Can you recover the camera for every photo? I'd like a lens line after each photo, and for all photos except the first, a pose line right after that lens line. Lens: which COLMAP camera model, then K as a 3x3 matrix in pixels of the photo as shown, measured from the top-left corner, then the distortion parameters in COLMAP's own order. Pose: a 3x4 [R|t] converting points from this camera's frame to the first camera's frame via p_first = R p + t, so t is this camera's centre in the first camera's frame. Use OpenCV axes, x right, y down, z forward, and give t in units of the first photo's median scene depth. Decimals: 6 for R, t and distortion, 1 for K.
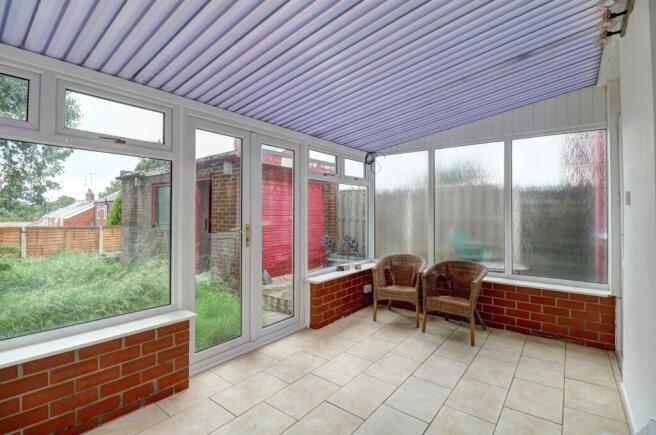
lens RADIAL K [[308.4, 0, 329.0], [0, 308.4, 212.5], [0, 0, 1]] dist [-0.013918, -0.003780]
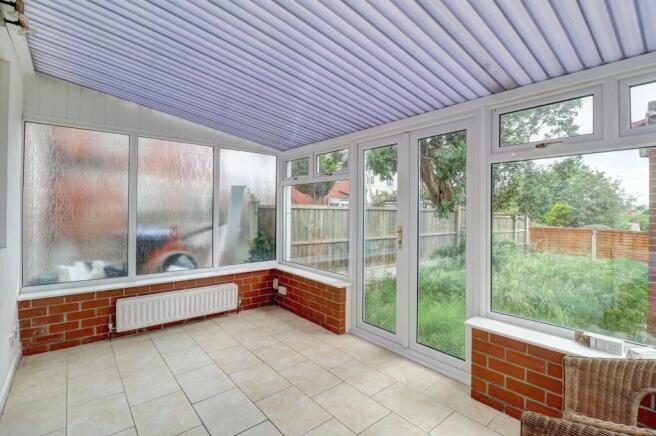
lens RADIAL K [[305.7, 0, 340.2], [0, 305.7, 209.4], [0, 0, 1]] dist [-0.018890, -0.000033]
pose [[-0.190098, -0.012564, -0.981685, 0.356665], [-0.010592, 0.999886, -0.010746, -0.002355], [0.981708, 0.008356, -0.190210, 0.473026]]
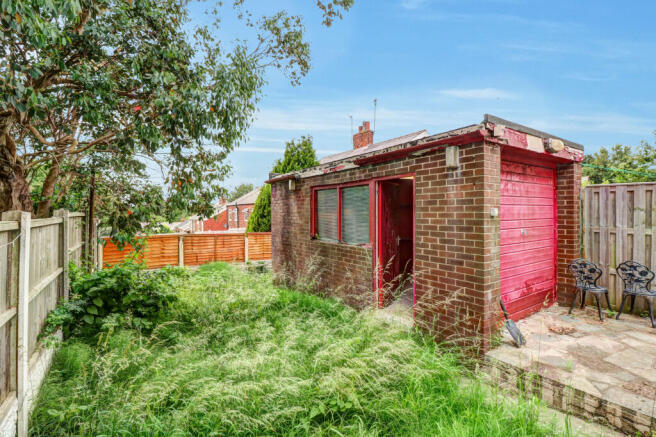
lens RADIAL K [[308.4, 0, 328.5], [0, 308.4, 213.7], [0, 0, 1]] dist [-0.013918, -0.003780]
pose [[0.947001, -0.008690, -0.321112, -0.343499], [0.010023, 0.999947, 0.002499, -0.028770], [0.321073, -0.005585, 0.947038, 0.302540]]
